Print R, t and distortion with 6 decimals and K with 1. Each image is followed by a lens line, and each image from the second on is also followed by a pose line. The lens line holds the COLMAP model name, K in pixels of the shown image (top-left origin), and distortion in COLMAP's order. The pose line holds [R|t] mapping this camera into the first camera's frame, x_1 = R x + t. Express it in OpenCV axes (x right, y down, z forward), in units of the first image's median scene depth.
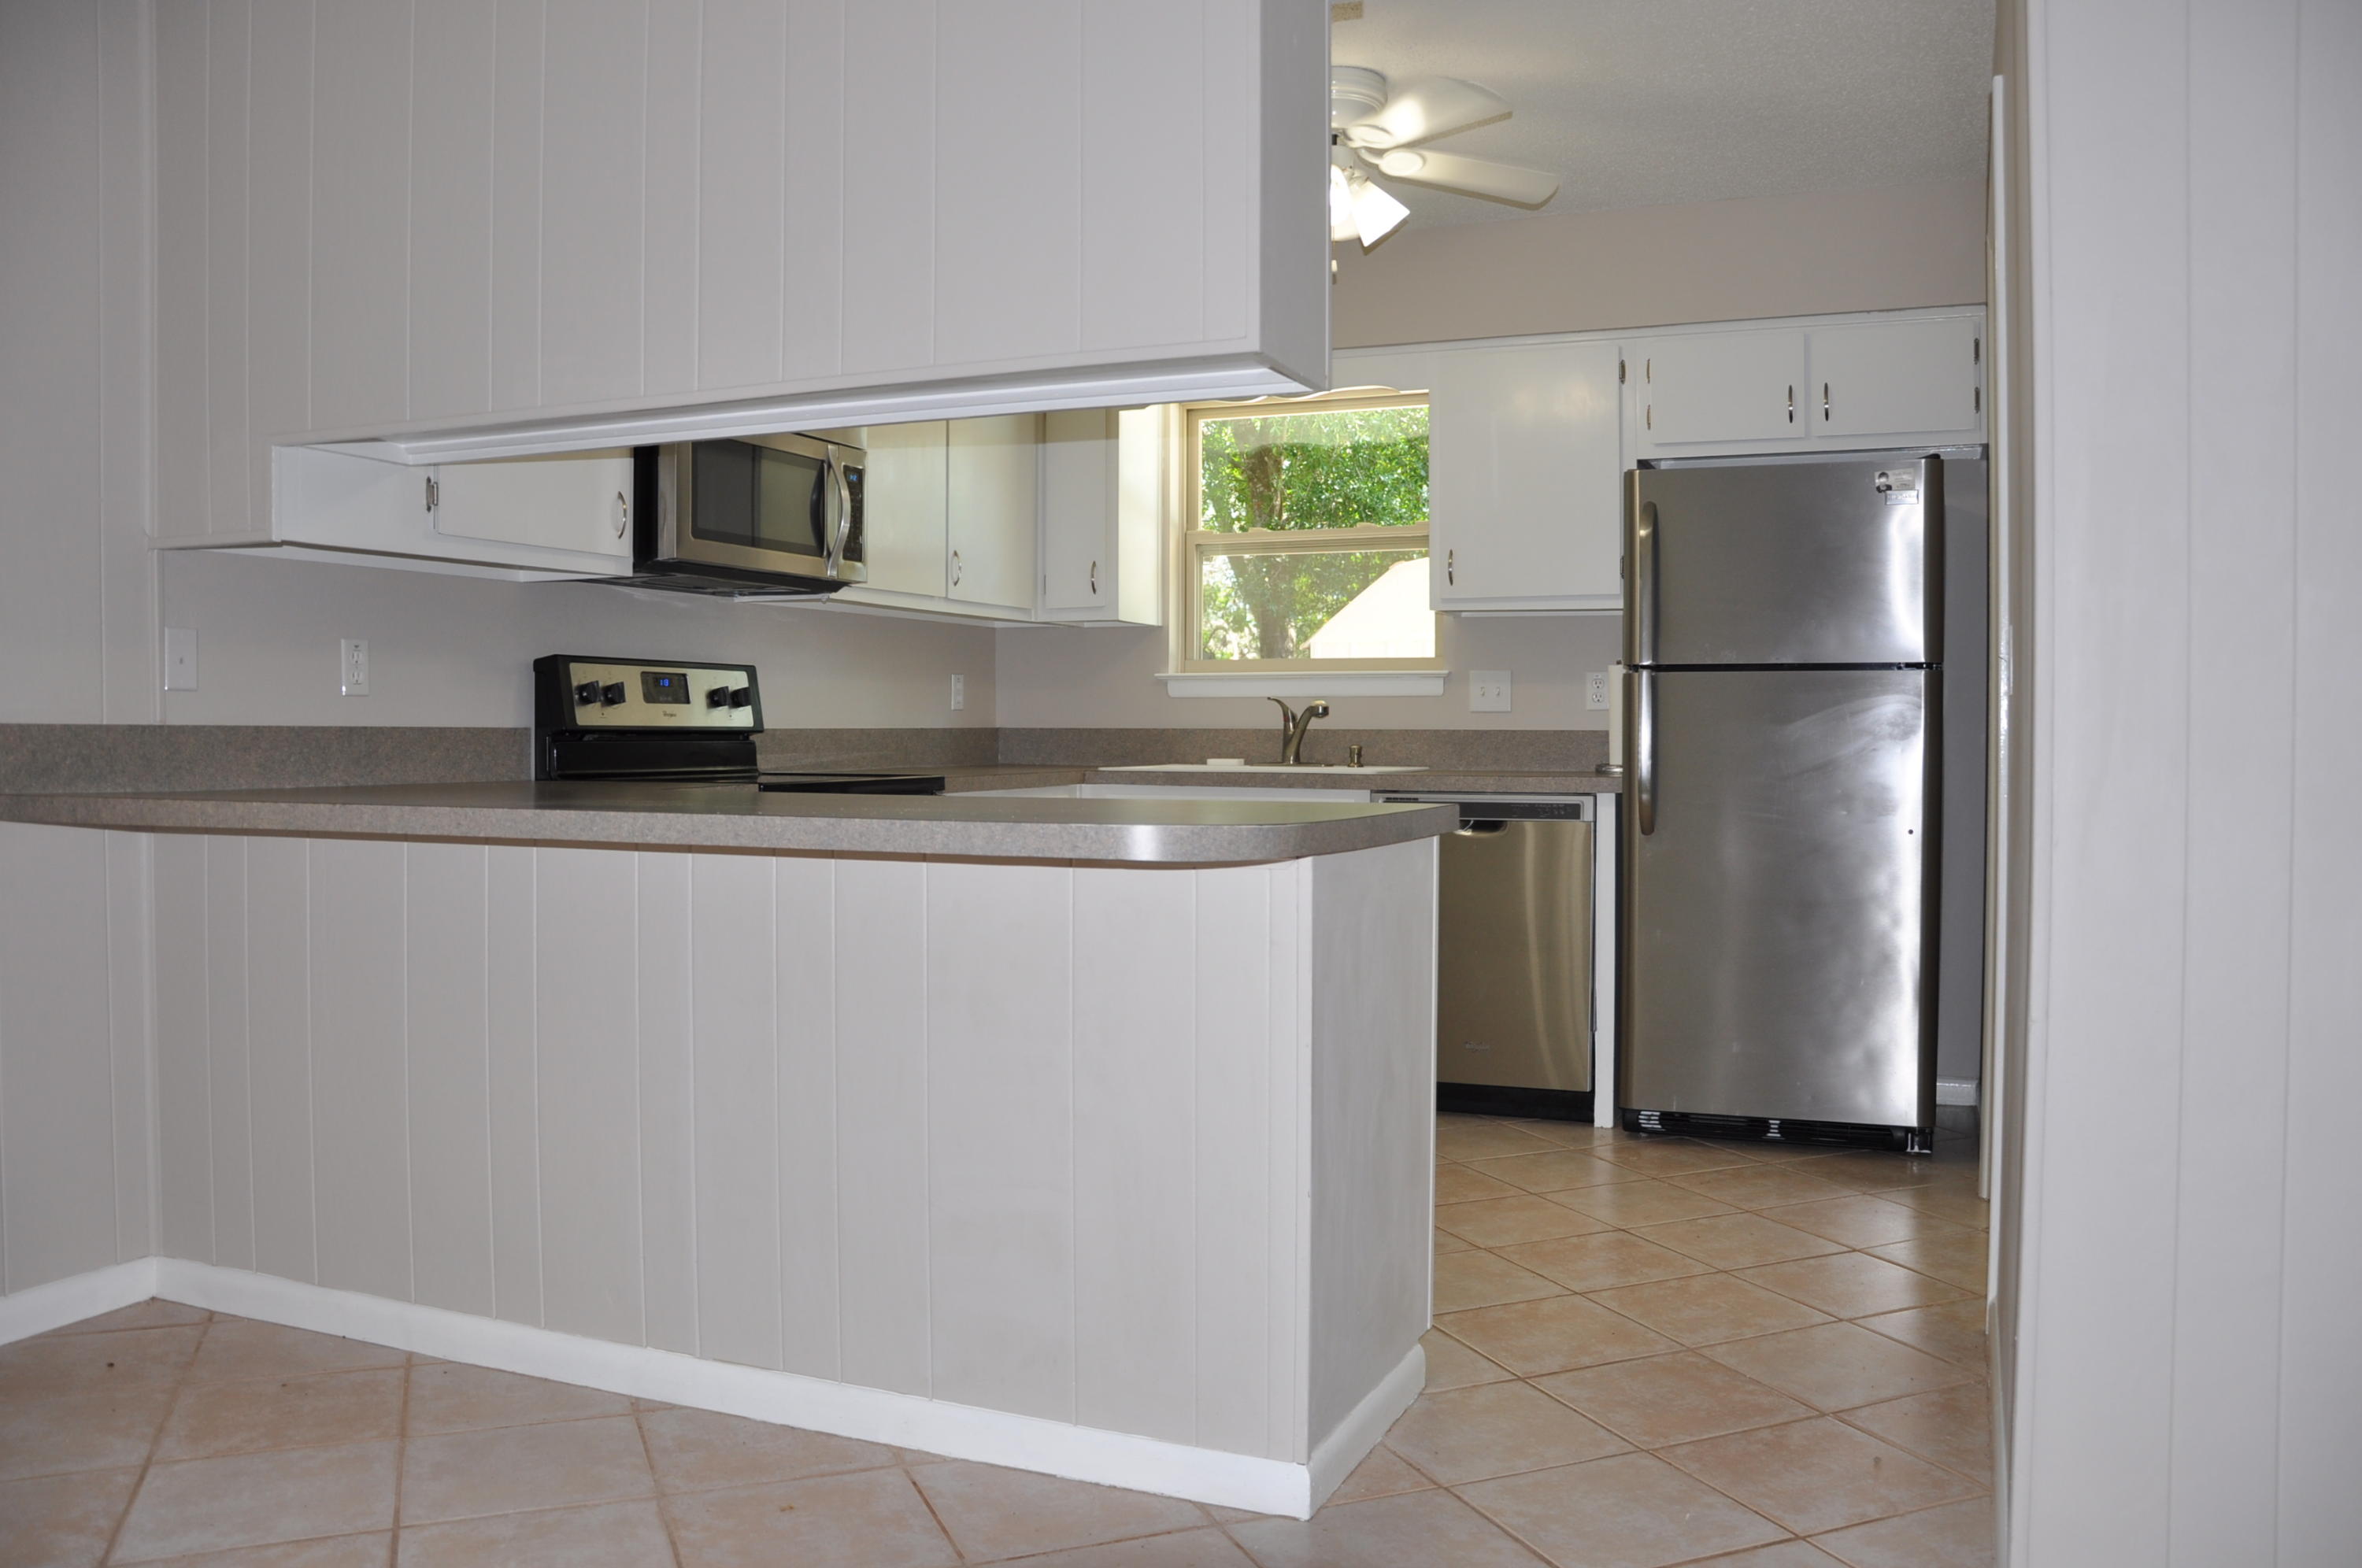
lens RADIAL K [[1851.5, 0, 1181.0], [0, 1851.5, 784.0], [0, 0, 1]] dist [-0.173701, 0.156675]
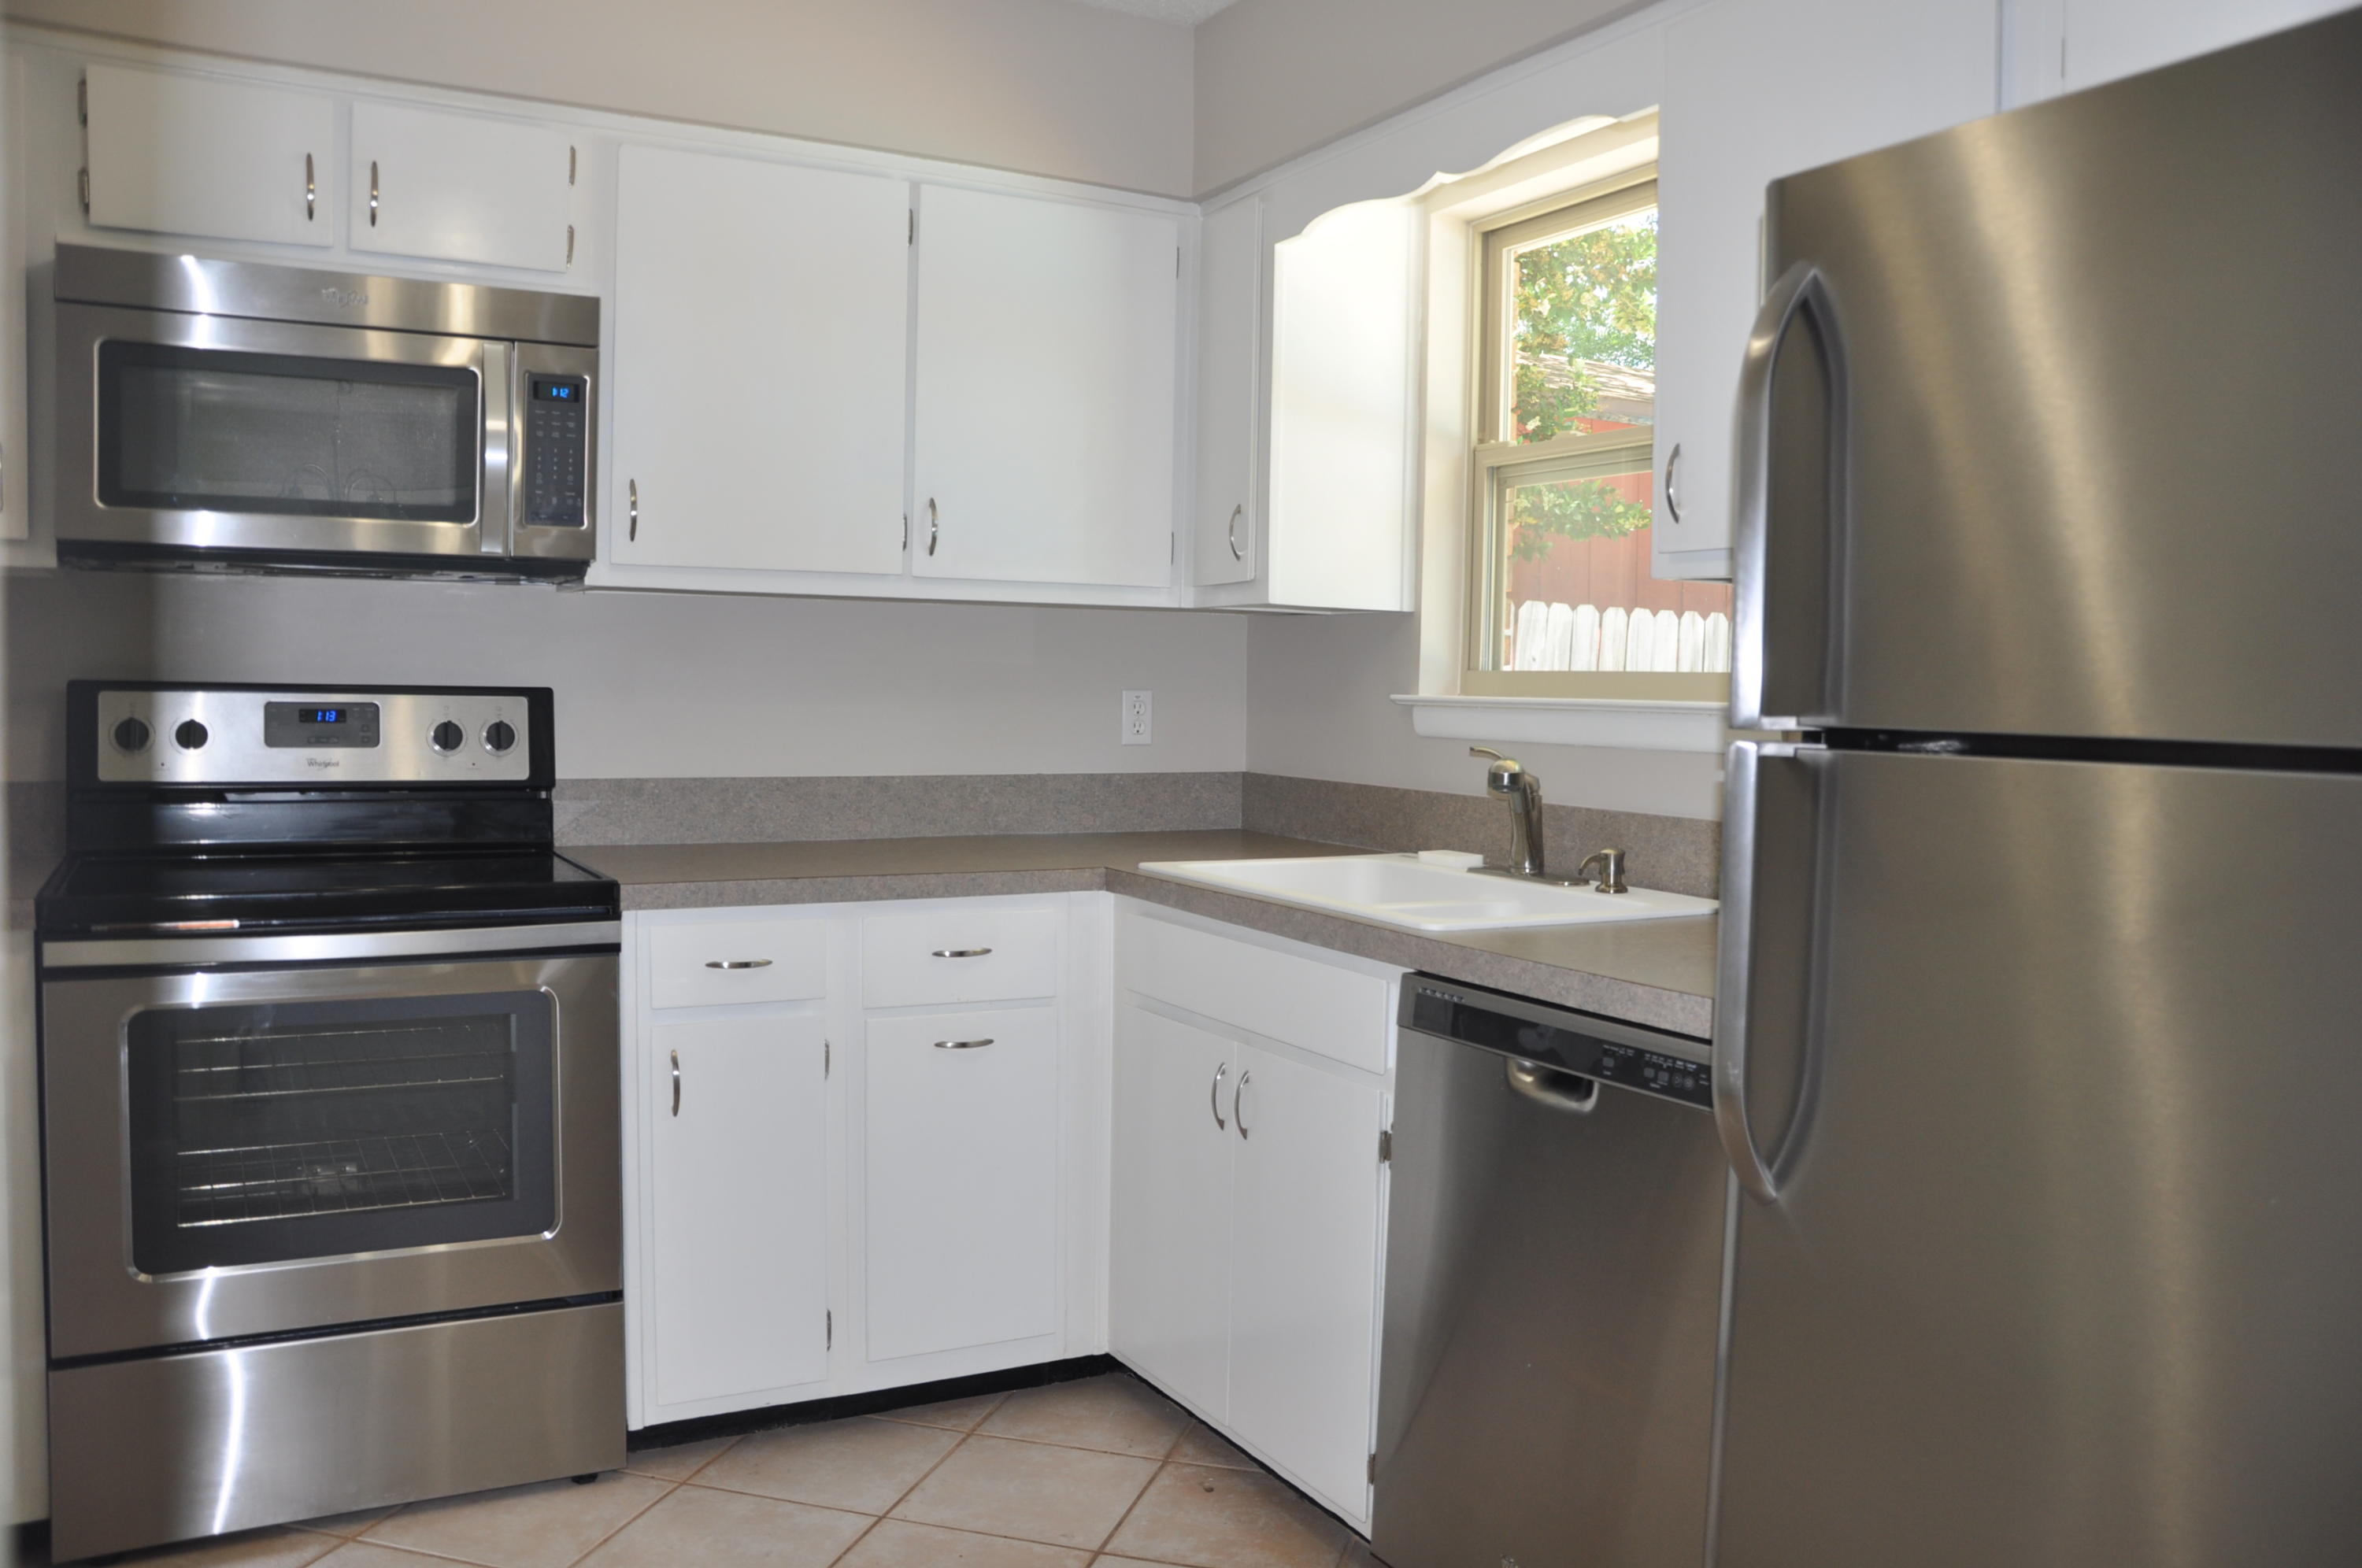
lens RADIAL K [[1851.5, 0, 1181.0], [0, 1851.5, 784.0], [0, 0, 1]] dist [-0.173701, 0.156675]
pose [[0.787847, 0.043524, -0.614331, 0.307538], [-0.034702, 0.999052, 0.026276, -0.047207], [0.614893, 0.000617, 0.788610, 0.534073]]
